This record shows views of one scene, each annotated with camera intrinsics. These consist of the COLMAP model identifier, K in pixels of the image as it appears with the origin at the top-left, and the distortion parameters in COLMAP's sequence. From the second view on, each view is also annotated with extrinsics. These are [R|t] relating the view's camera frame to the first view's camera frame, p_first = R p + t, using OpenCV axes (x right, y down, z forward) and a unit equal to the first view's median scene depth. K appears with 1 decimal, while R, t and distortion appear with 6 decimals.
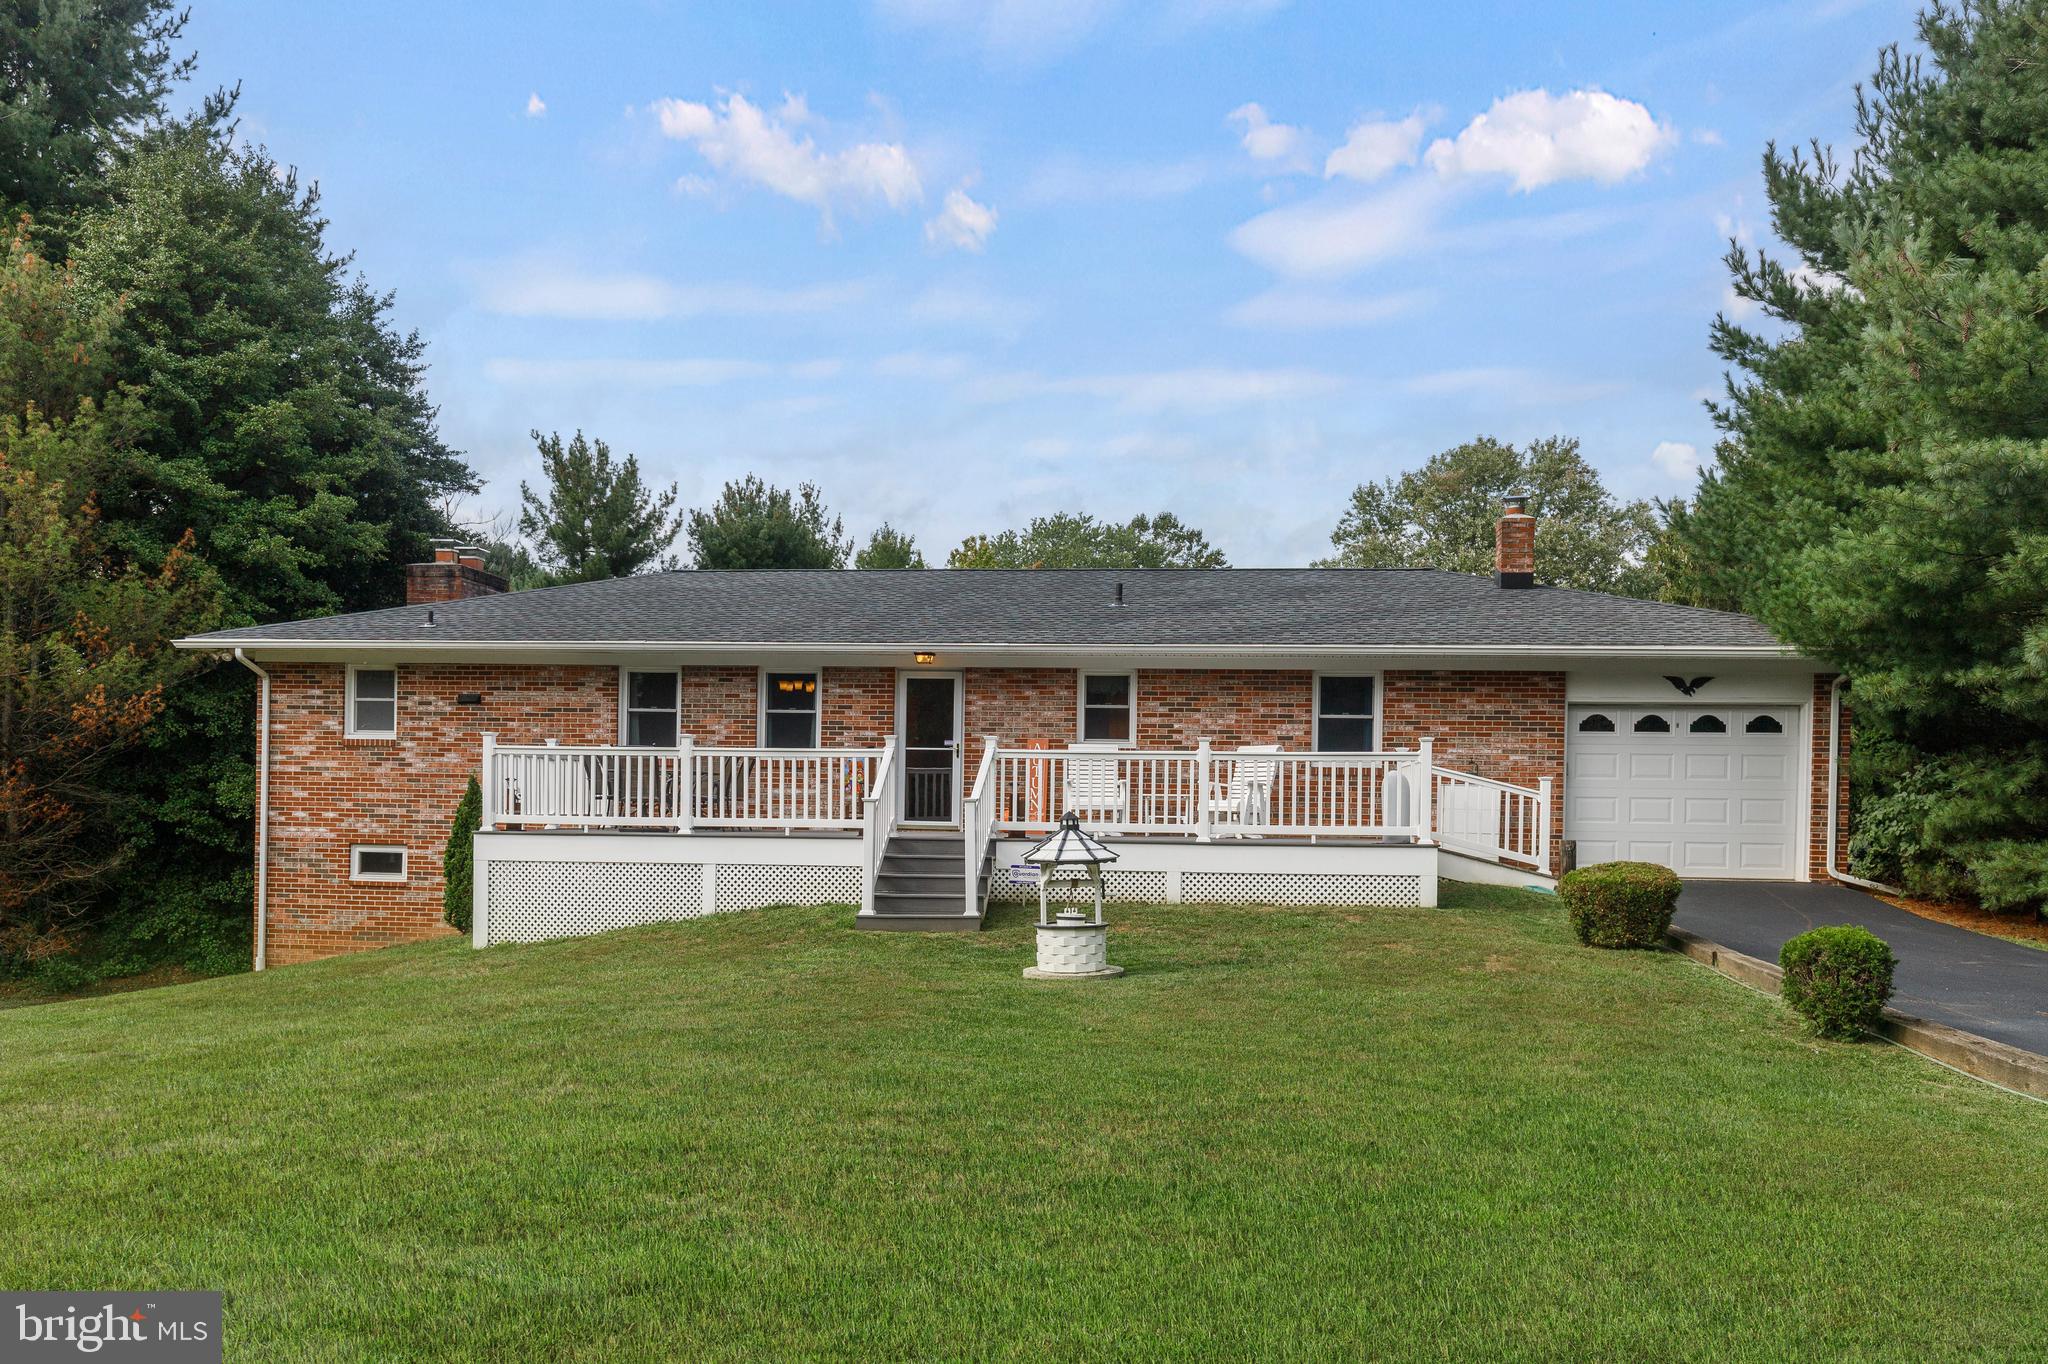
lens RADIAL K [[1577.5, 0, 1028.7], [0, 1577.5, 731.4], [0, 0, 1]] dist [0.002613, -0.000429]
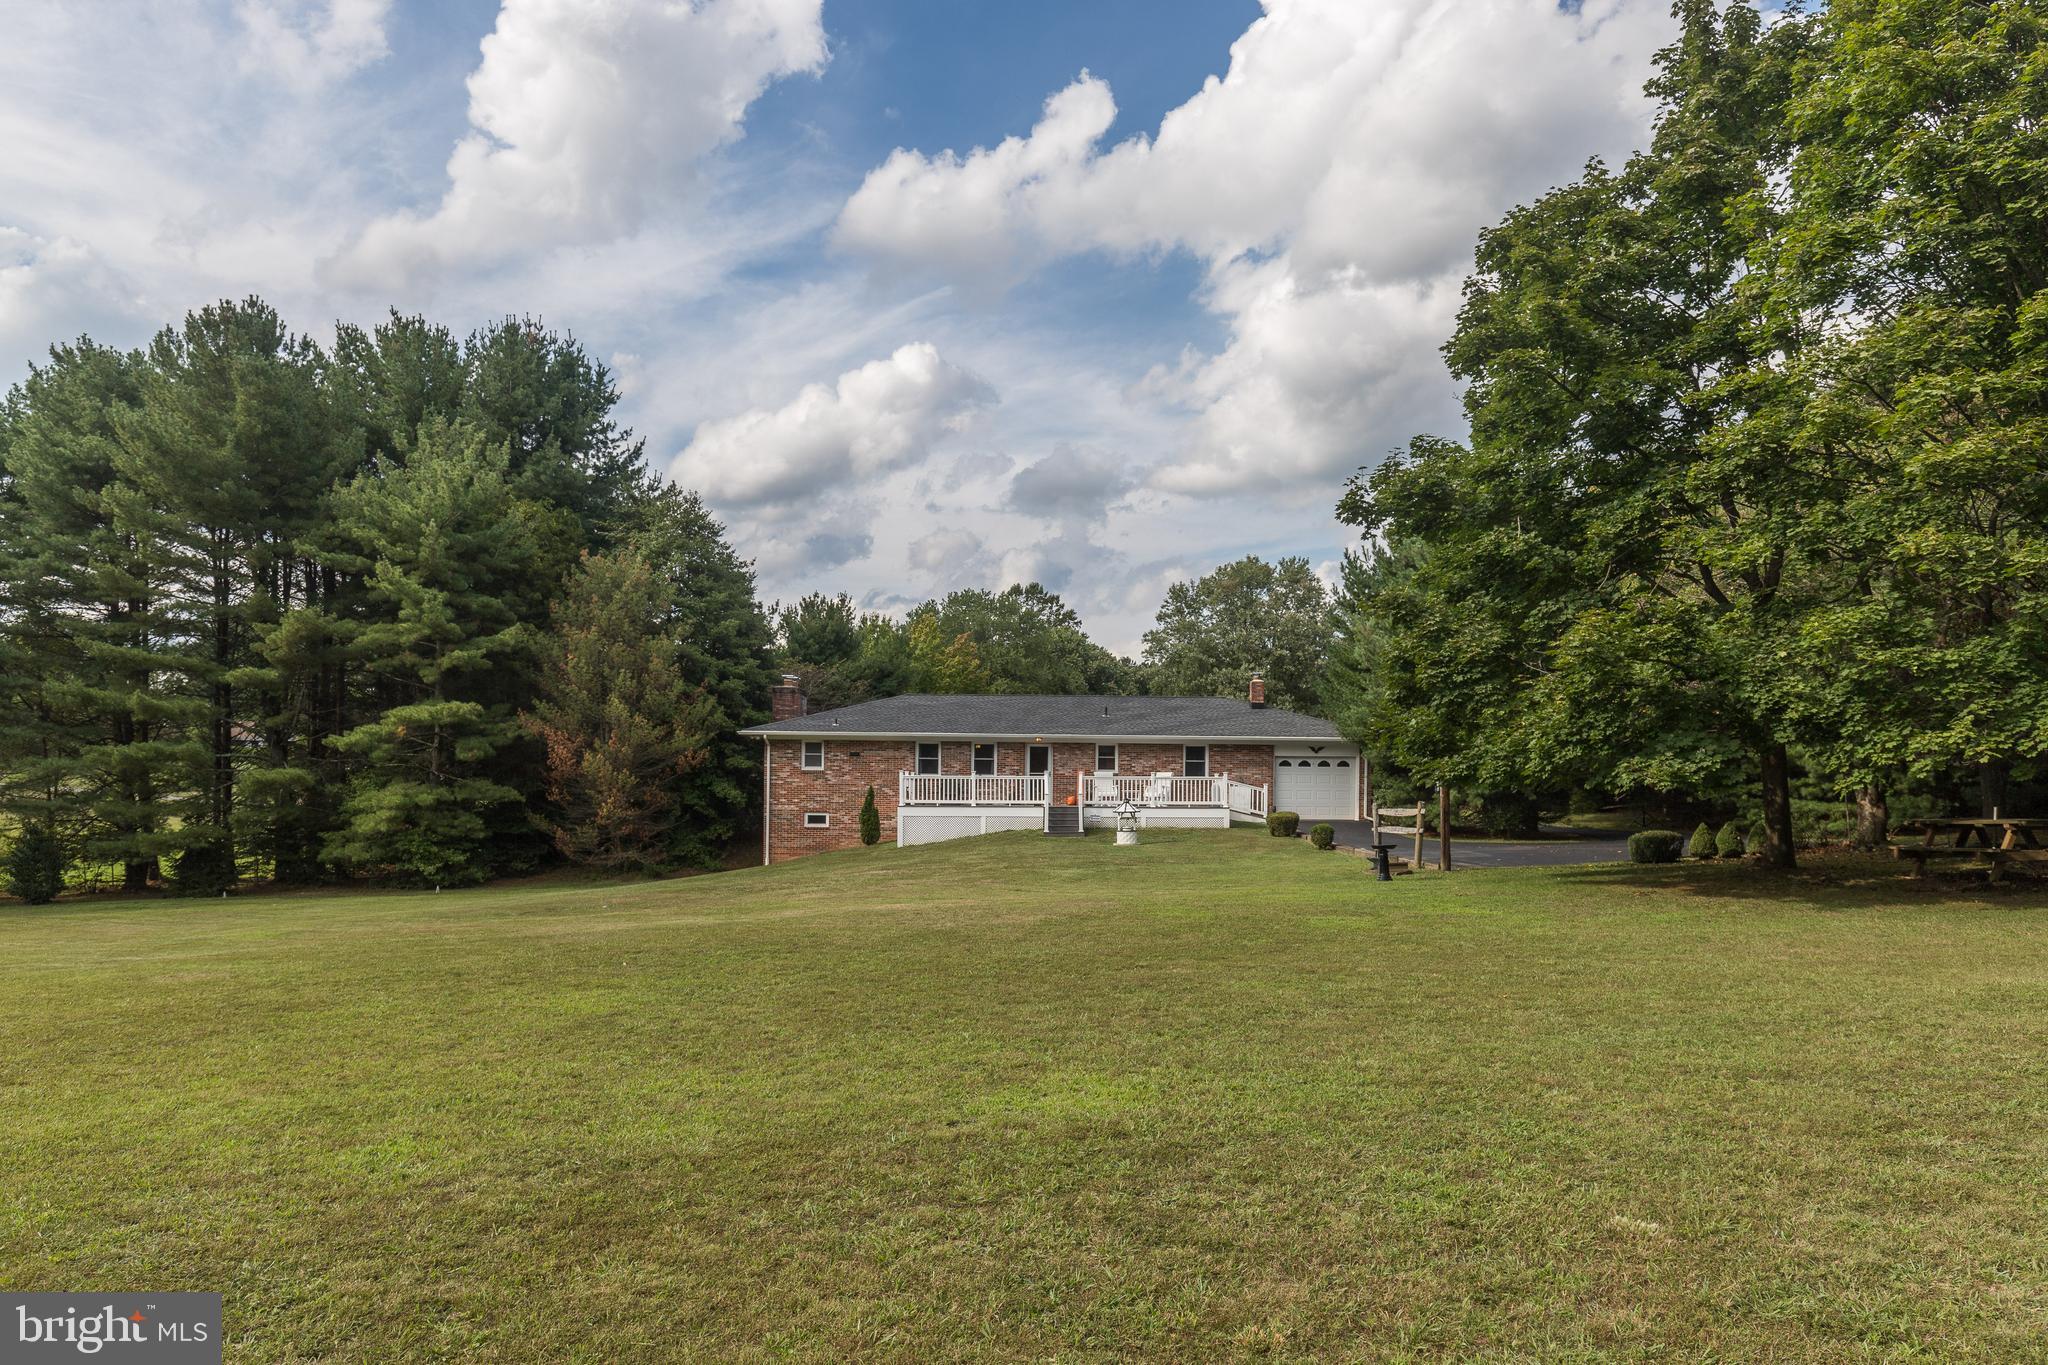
lens RADIAL K [[1367.7, 0, 1024.0], [0, 1367.7, 682.5], [0, 0, 1]] dist [0.000601, 0.000037]
pose [[0.993764, 0.002003, 0.111485, -0.328726], [0.001288, 0.999566, -0.029442, -0.070555], [-0.111496, 0.029402, 0.993330, -1.212964]]
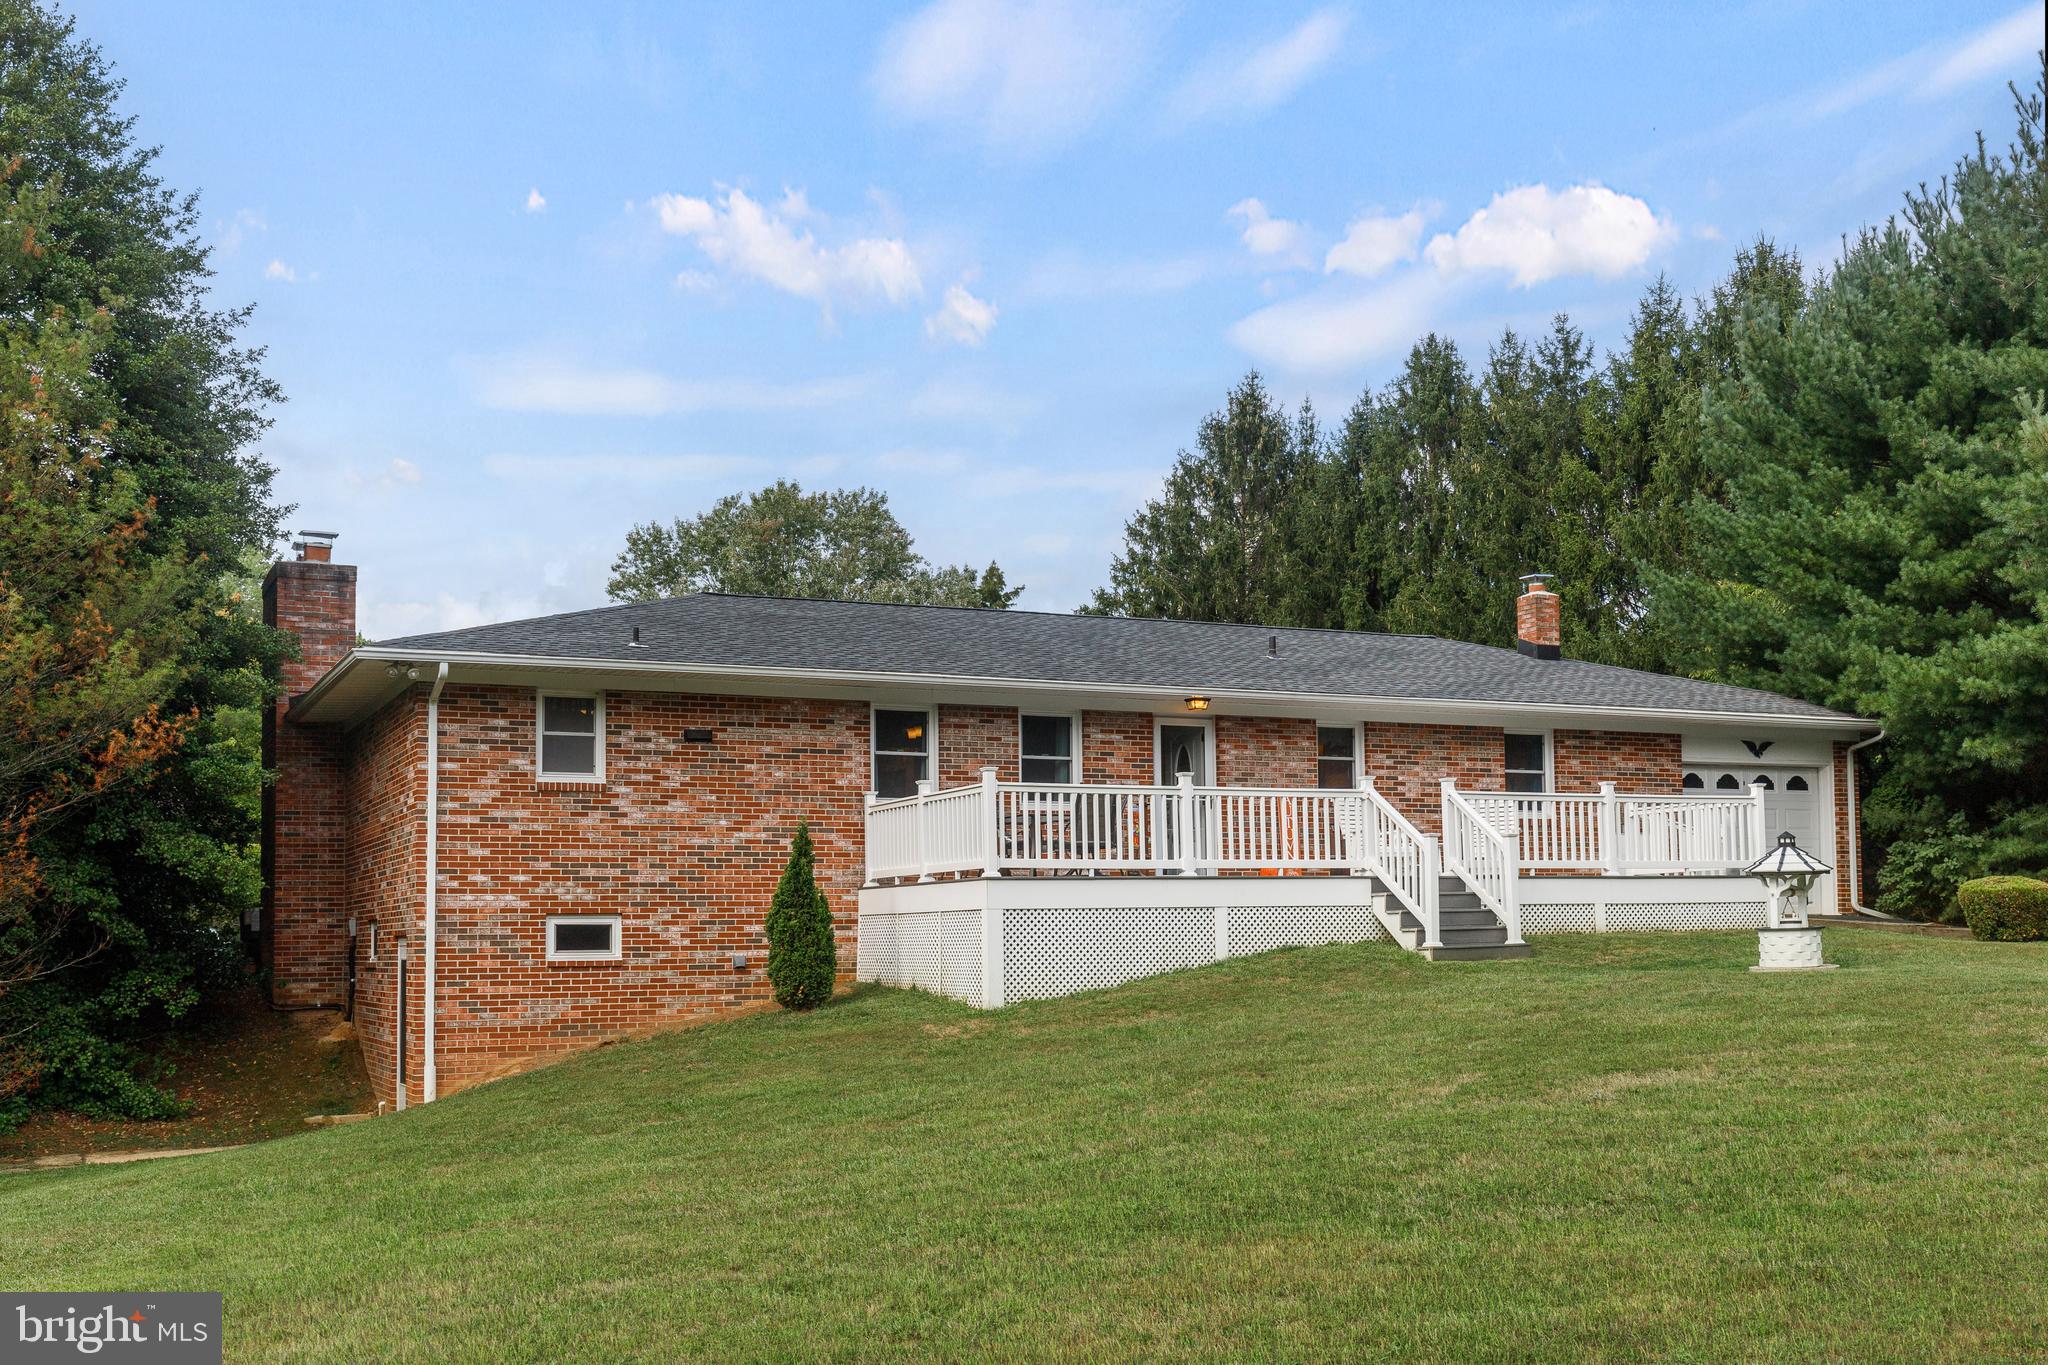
lens RADIAL K [[2096.1, 0, 934.3], [0, 2096.1, 686.2], [0, 0, 1]] dist [0.003964, 0.000273]
pose [[0.854547, 0.037936, 0.517988, -0.820077], [0.001695, 0.997120, -0.075822, 0.037299], [-0.519372, 0.065671, 0.852021, -0.006091]]
